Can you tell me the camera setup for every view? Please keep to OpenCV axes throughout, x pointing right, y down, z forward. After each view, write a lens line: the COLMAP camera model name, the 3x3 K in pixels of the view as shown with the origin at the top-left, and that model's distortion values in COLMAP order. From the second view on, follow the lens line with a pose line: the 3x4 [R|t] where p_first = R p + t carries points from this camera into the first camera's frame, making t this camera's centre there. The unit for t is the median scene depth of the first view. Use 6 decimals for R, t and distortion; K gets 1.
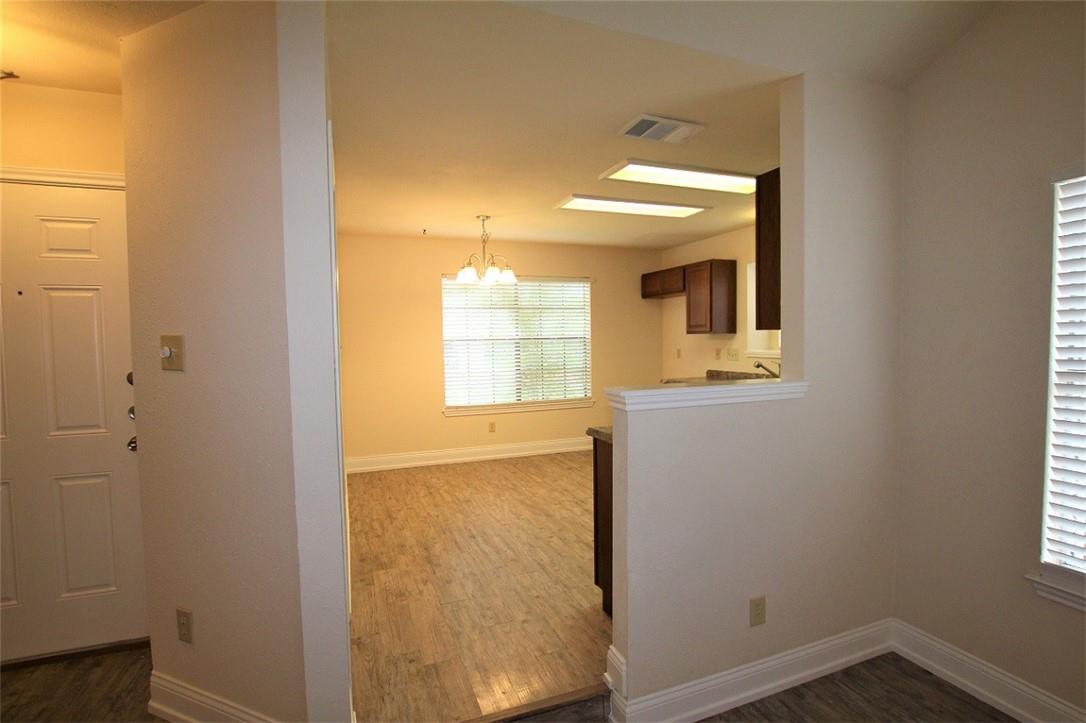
lens RADIAL K [[522.7, 0, 545.4], [0, 522.7, 365.2], [0, 0, 1]] dist [-0.026718, 0.002933]
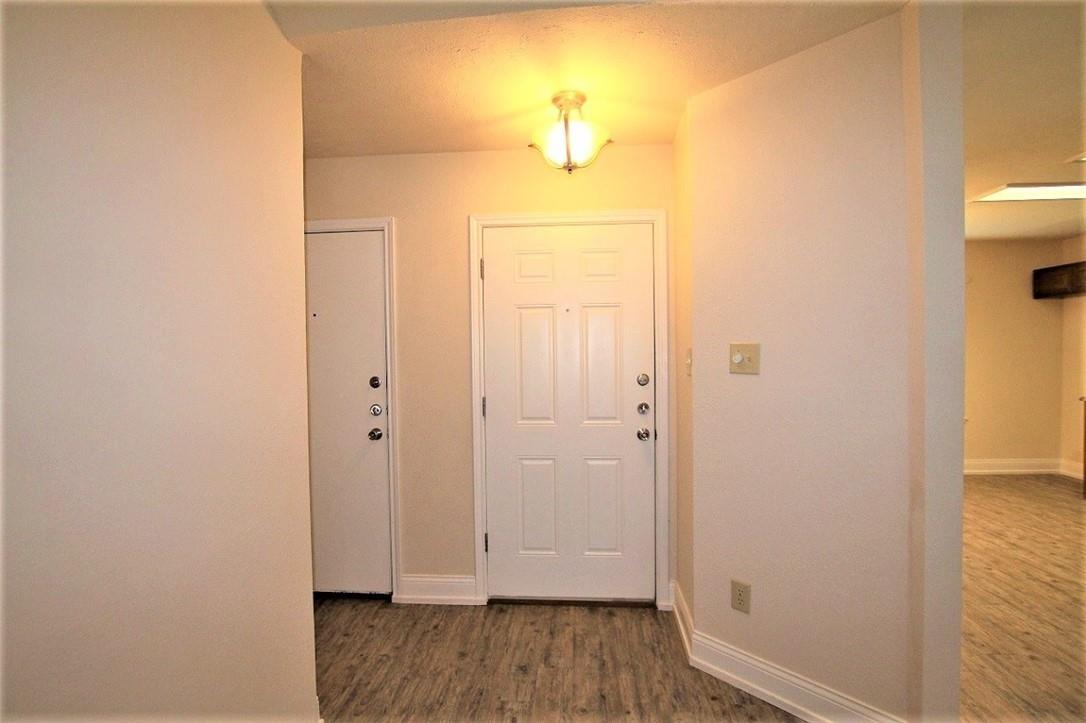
lens RADIAL K [[522.7, 0, 542.8], [0, 522.7, 363.8], [0, 0, 1]] dist [-0.026718, 0.002933]
pose [[0.902541, 0.009358, -0.430502, -0.337632], [-0.018612, 0.999677, -0.017290, 0.009331], [0.430201, 0.023617, 0.902424, -0.139181]]
